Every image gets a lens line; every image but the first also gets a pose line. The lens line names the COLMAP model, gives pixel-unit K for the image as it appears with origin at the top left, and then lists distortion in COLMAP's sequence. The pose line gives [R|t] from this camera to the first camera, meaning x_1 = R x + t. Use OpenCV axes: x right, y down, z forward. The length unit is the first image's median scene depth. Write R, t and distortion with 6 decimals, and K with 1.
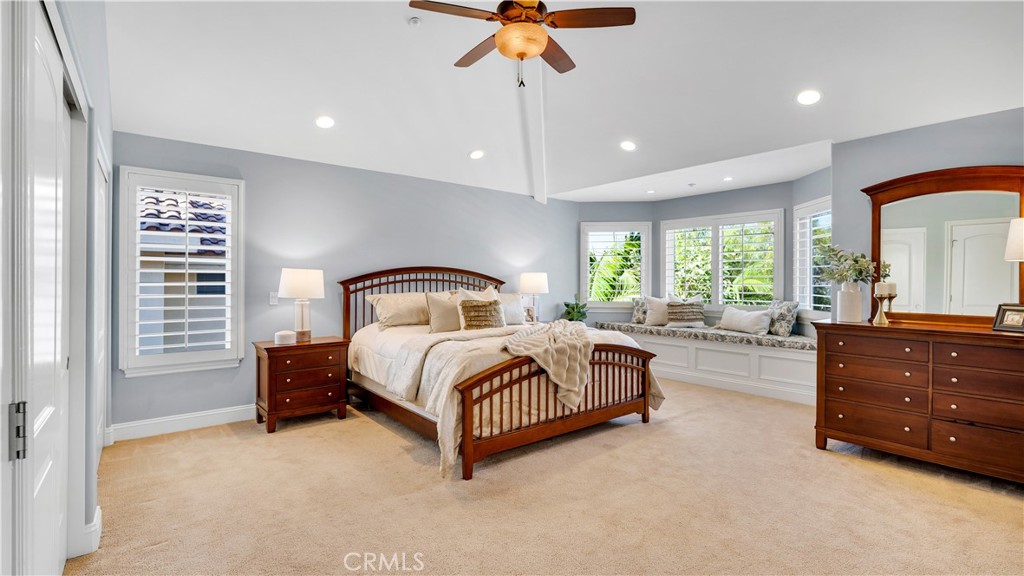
lens RADIAL K [[464.1, 0, 517.0], [0, 464.1, 284.8], [0, 0, 1]] dist [-0.009347, -0.000263]
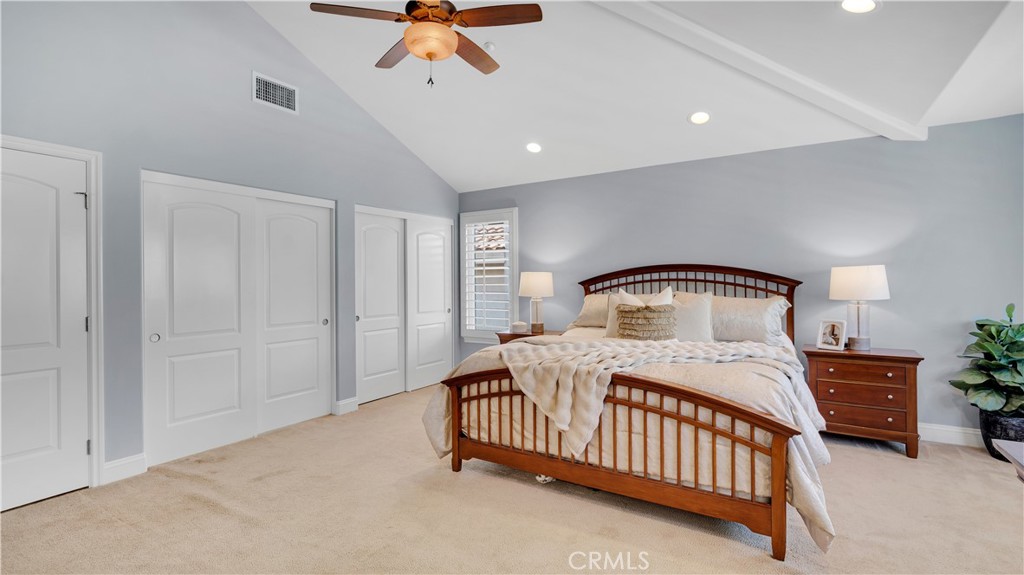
lens RADIAL K [[464.1, 0, 521.1], [0, 464.1, 282.2], [0, 0, 1]] dist [-0.009347, -0.000263]
pose [[0.322174, -0.005055, -0.946667, 0.749442], [-0.000001, 0.999986, -0.005340, -0.002310], [0.946680, 0.001721, 0.322170, 0.641253]]
